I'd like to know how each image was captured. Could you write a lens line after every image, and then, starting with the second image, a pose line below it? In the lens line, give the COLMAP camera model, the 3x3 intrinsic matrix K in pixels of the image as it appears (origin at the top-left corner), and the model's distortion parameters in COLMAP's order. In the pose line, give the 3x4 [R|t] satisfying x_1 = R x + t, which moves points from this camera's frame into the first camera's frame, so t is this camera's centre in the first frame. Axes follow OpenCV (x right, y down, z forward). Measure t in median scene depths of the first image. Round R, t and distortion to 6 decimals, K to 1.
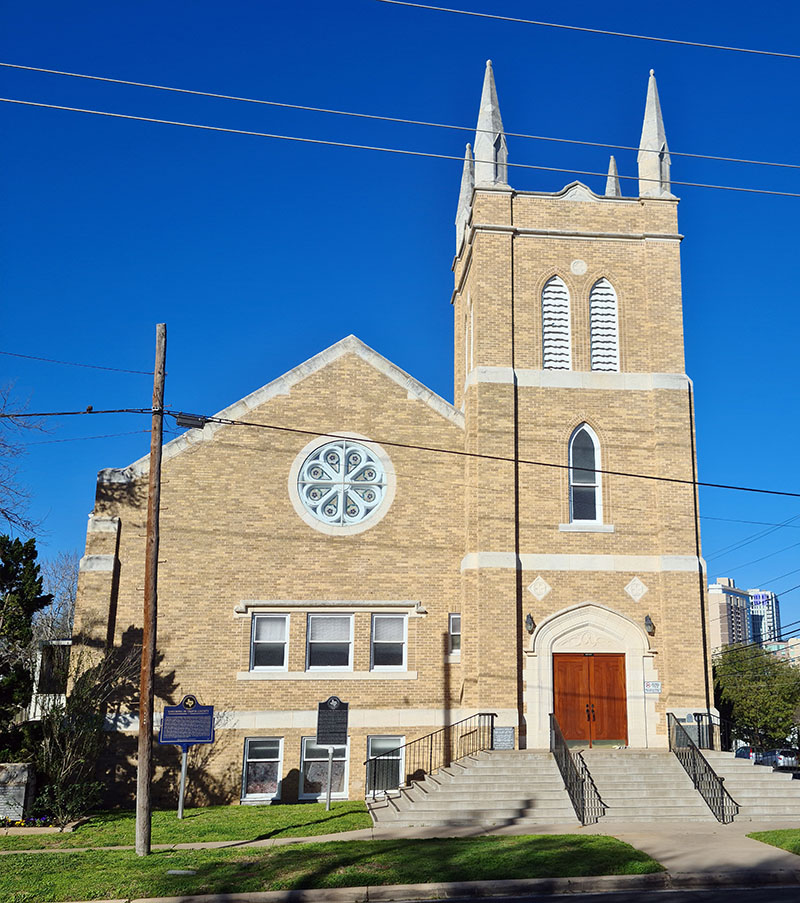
lens RADIAL K [[1159.3, 0, 514.6], [0, 1159.3, 397.5], [0, 0, 1]] dist [0.045282, 0.000000]
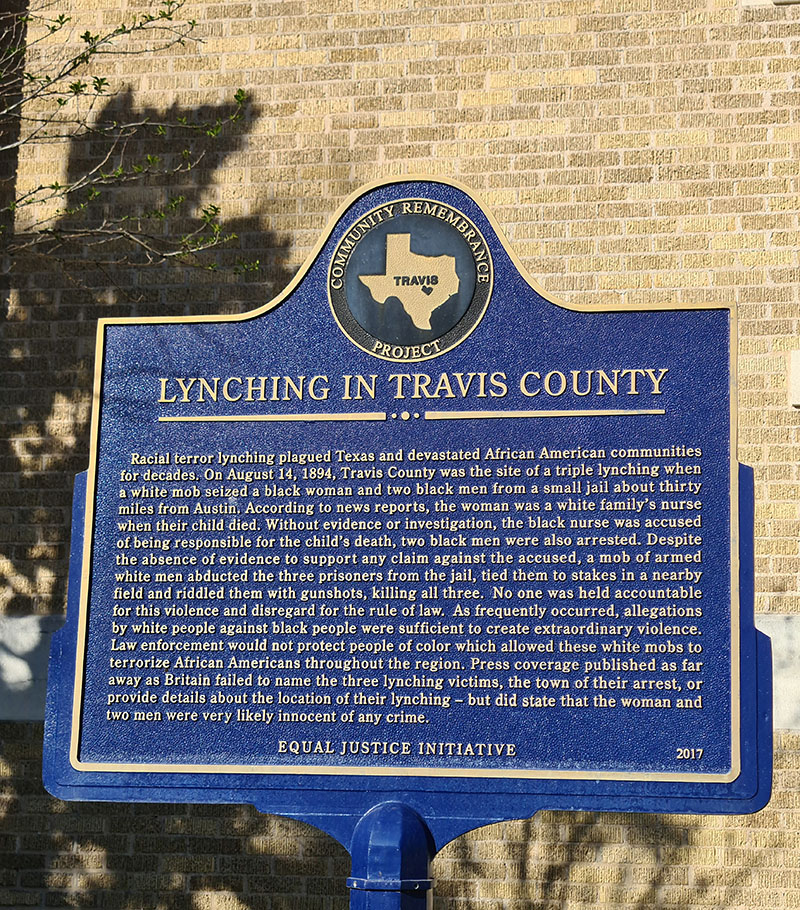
lens RADIAL K [[1727.5, 0, 405.2], [0, 1727.5, 455.0], [0, 0, 1]] dist [-0.015386, 0.000000]
pose [[0.941616, -0.031507, -0.335212, -0.209966], [0.052924, 0.997086, 0.054947, 0.231521], [0.332504, -0.069479, 0.940539, 0.776299]]
